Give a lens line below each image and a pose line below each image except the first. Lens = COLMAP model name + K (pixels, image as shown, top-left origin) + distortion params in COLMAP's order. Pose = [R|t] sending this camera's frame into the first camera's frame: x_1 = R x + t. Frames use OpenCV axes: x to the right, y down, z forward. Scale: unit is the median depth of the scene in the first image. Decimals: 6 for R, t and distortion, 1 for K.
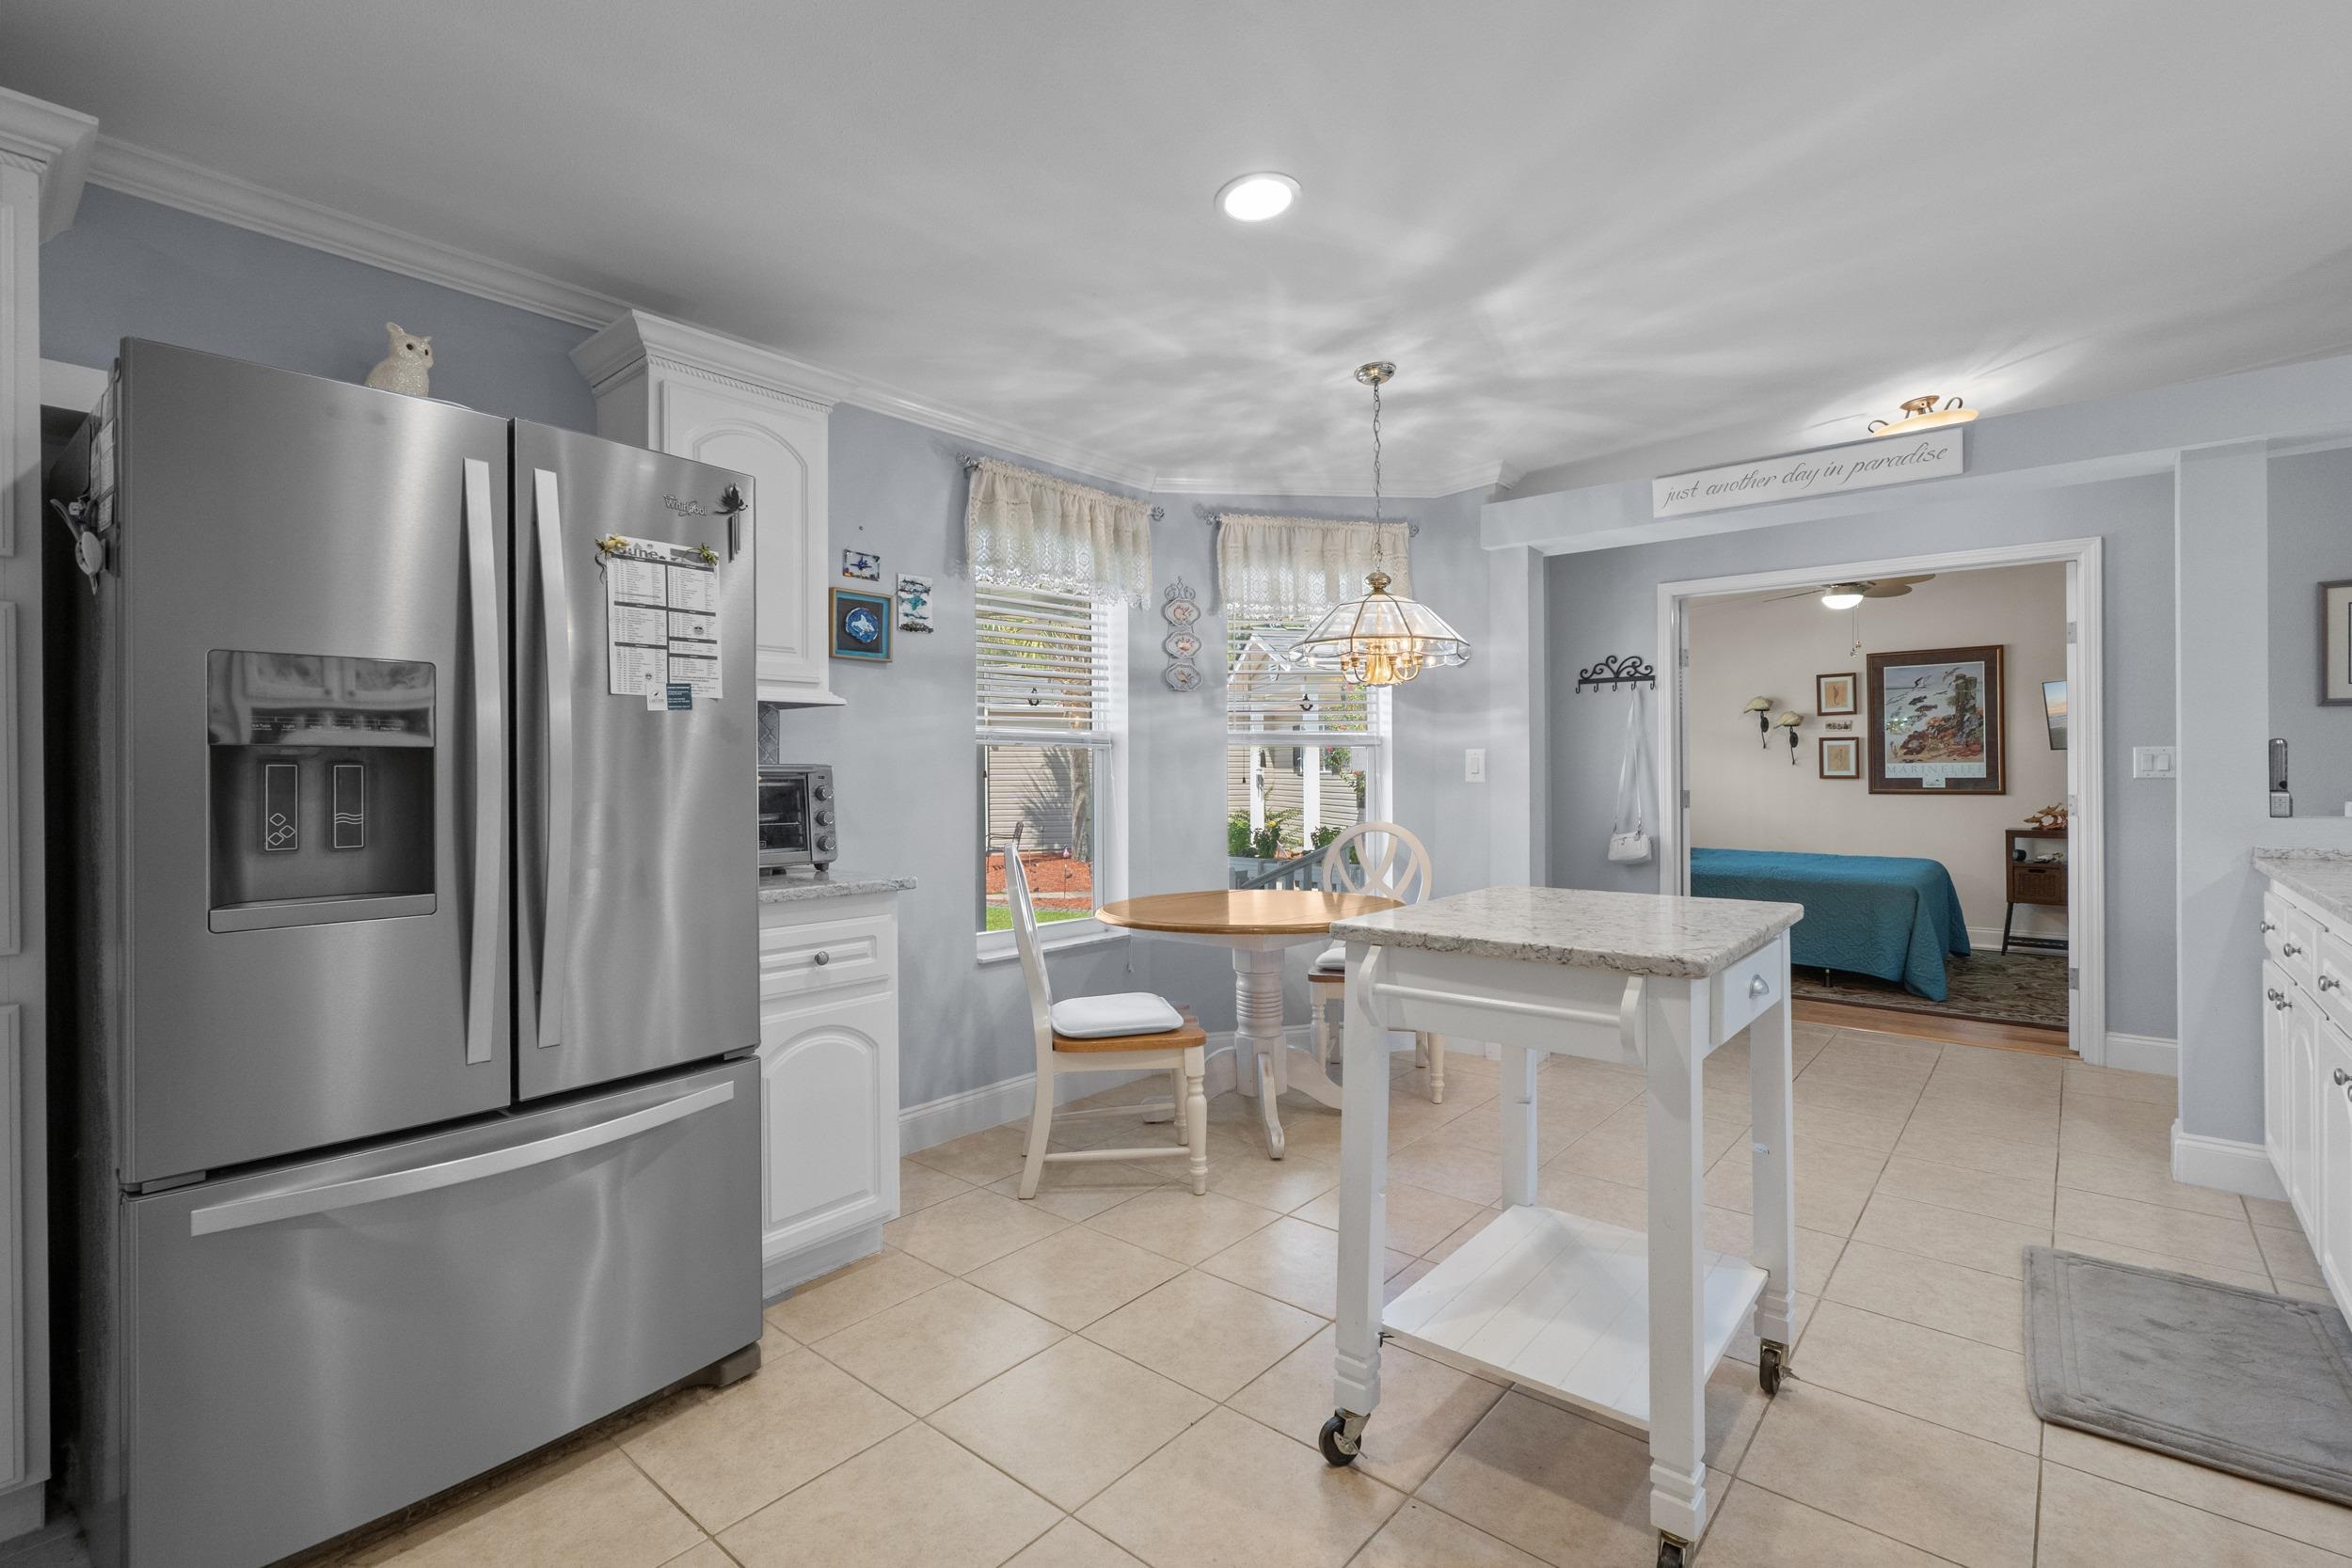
lens RADIAL K [[1066.0, 0, 1167.9], [0, 1066.0, 765.1], [0, 0, 1]] dist [-0.003092, 0.000112]
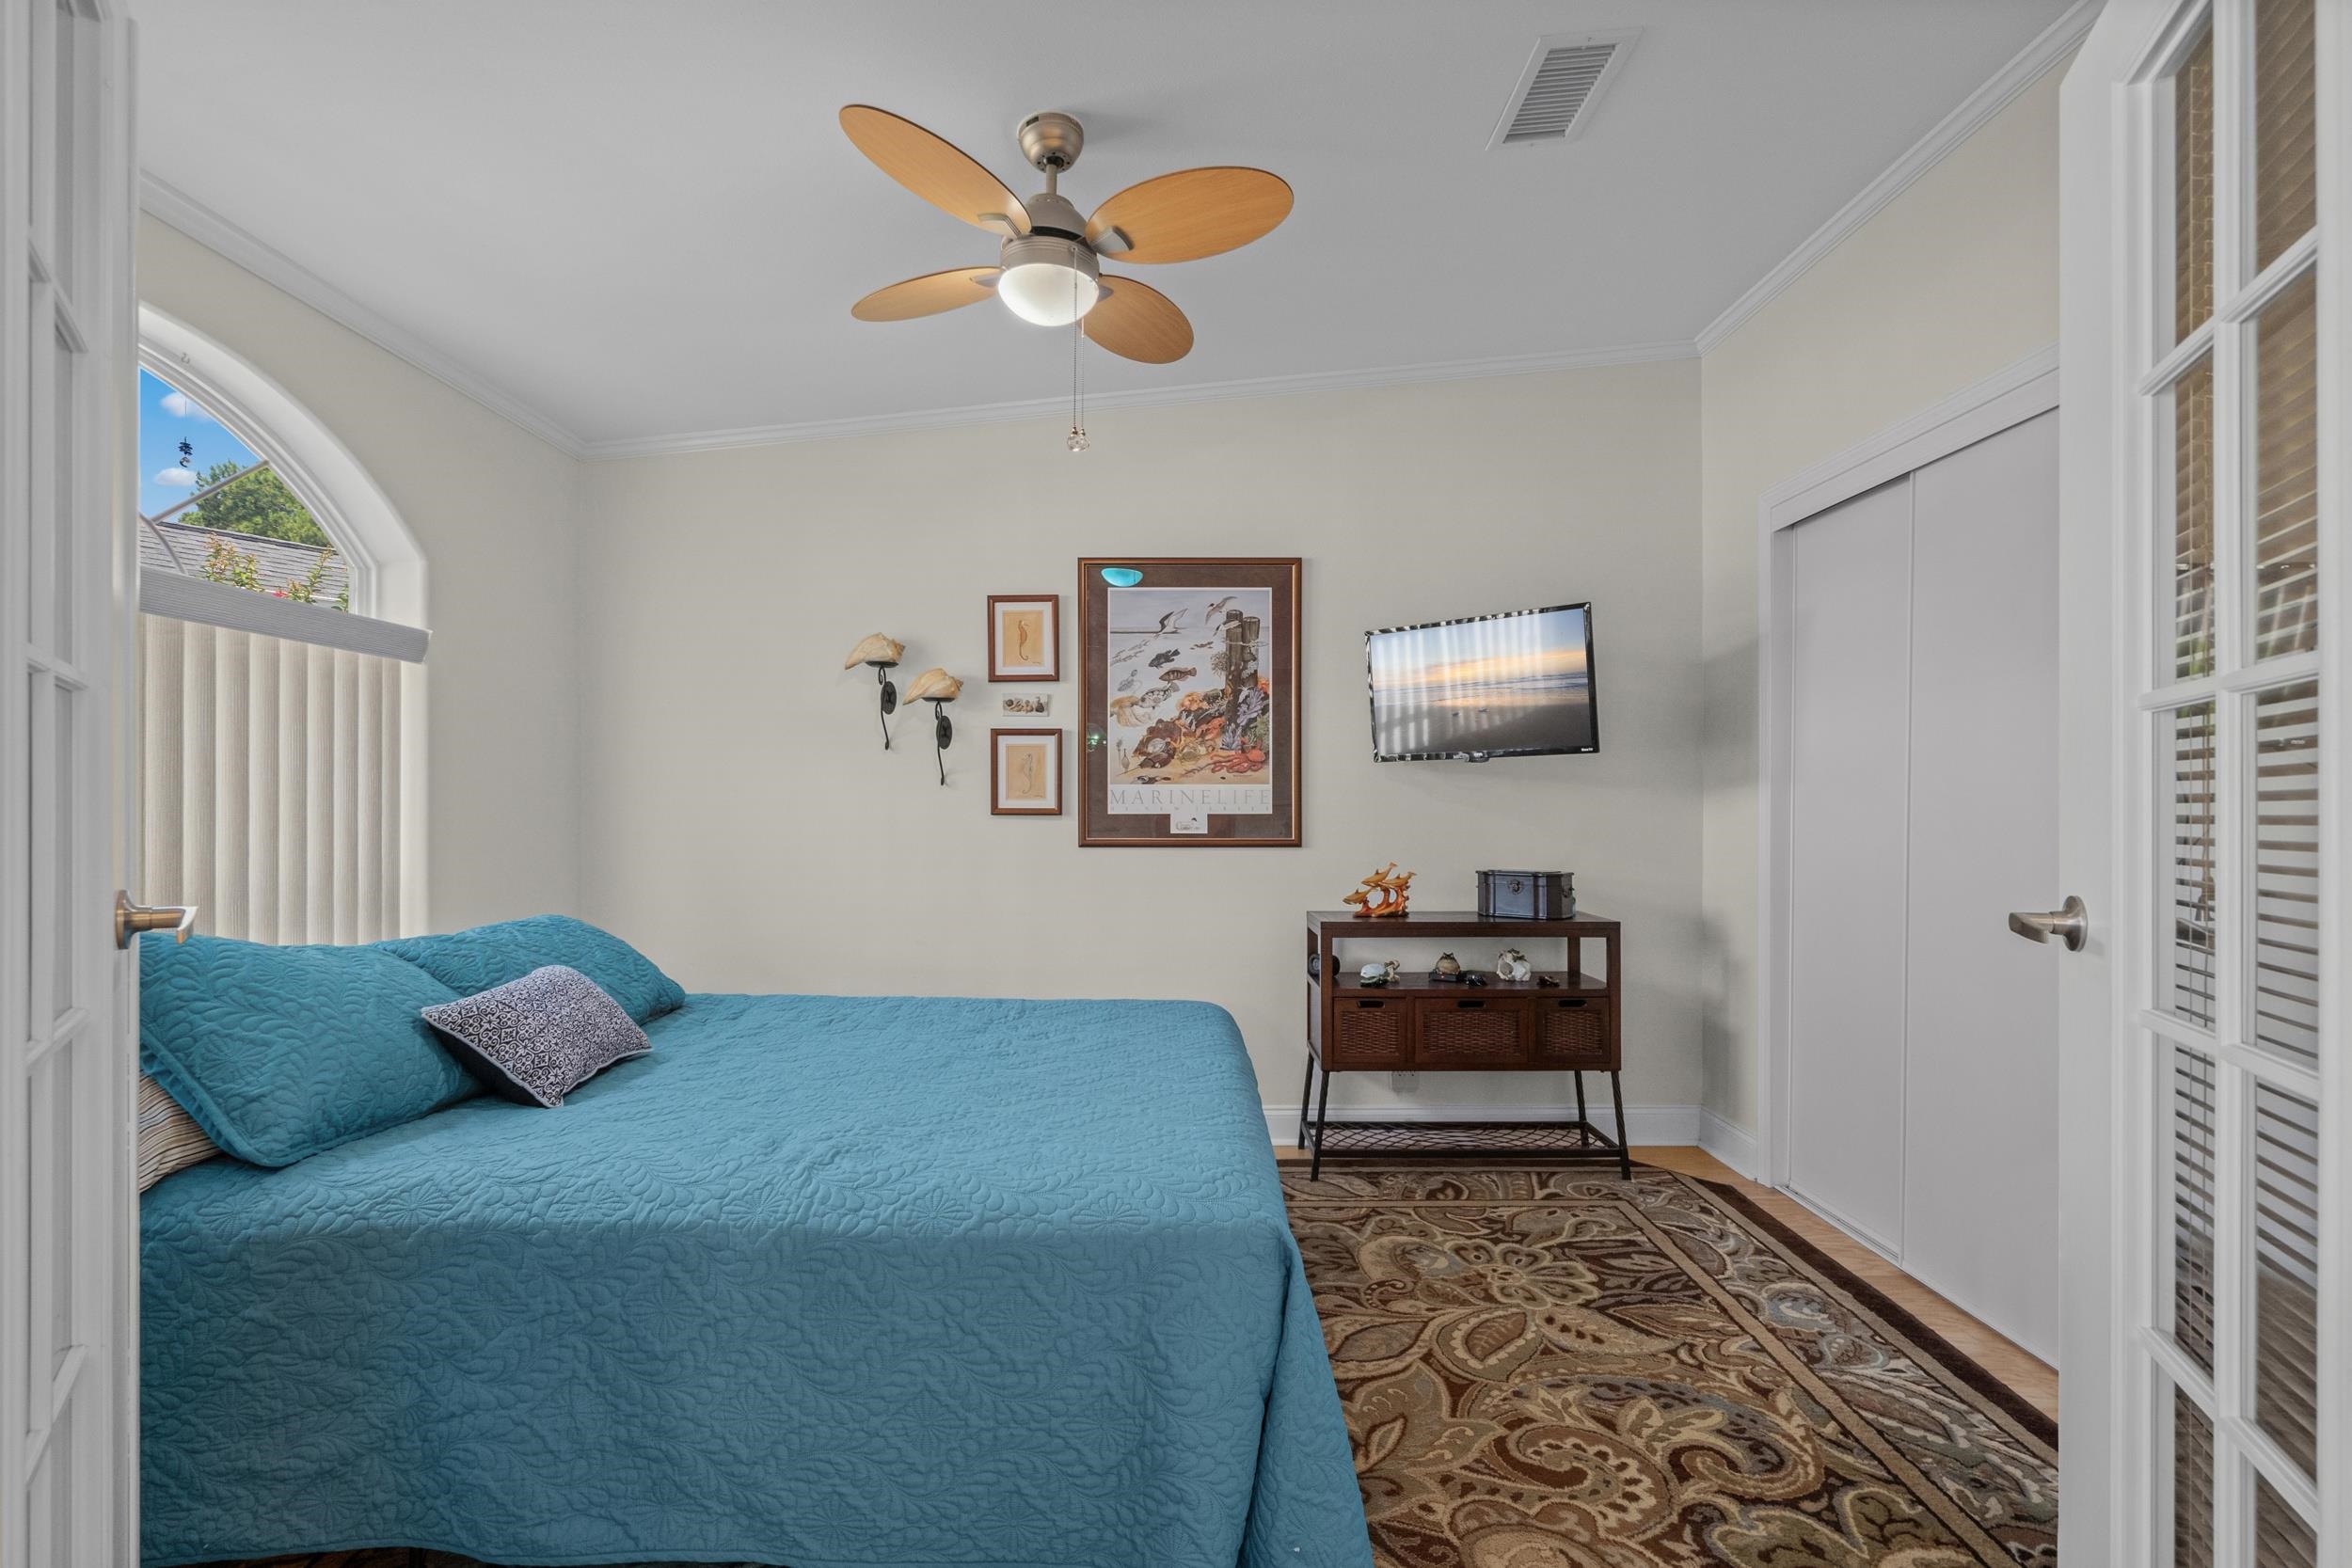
lens RADIAL K [[1066.0, 0, 1189.2], [0, 1066.0, 789.7], [0, 0, 1]] dist [-0.003092, 0.000112]
pose [[0.745843, 0.006489, 0.666090, 0.395693], [-0.010695, 0.999940, 0.002234, -0.000611], [-0.666036, -0.008790, 0.745868, 0.642512]]
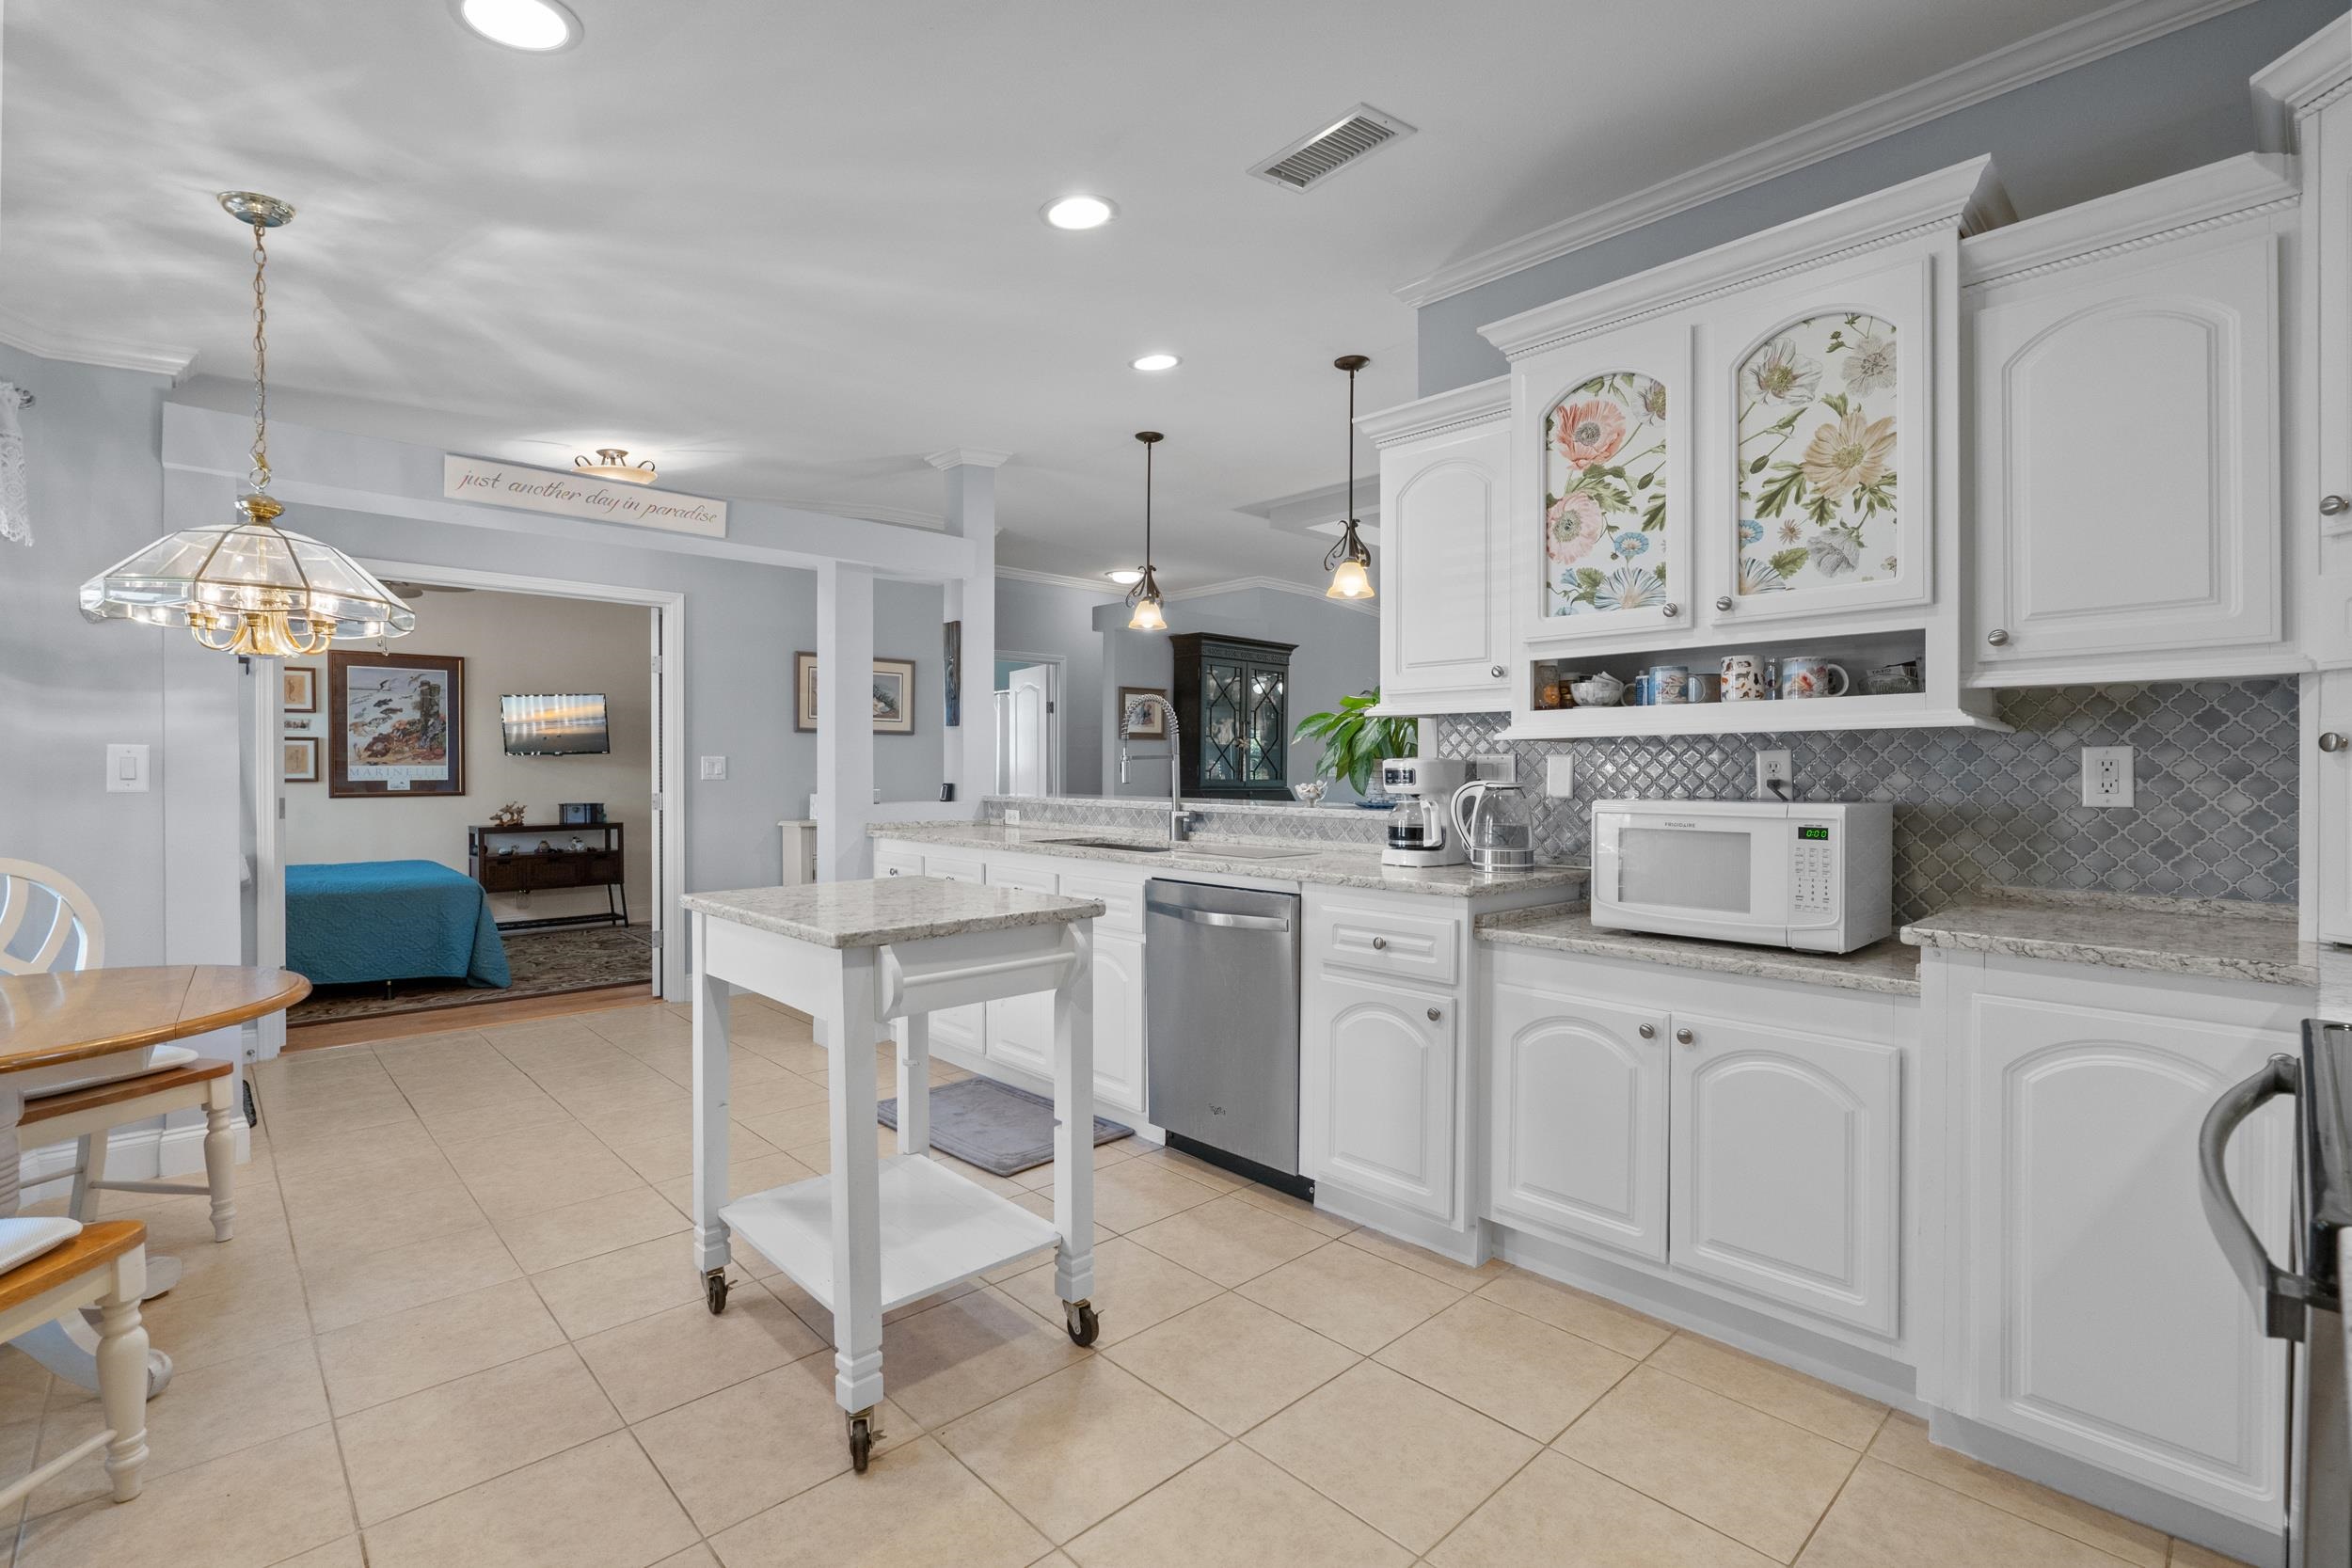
lens RADIAL K [[1066.0, 0, 1180.0], [0, 1066.0, 767.4], [0, 0, 1]] dist [-0.003092, 0.000112]
pose [[0.103466, 0.004748, 0.994622, -0.216294], [-0.006320, 0.999972, -0.004116, -0.000901], [-0.994613, -0.005860, 0.103494, 0.159916]]
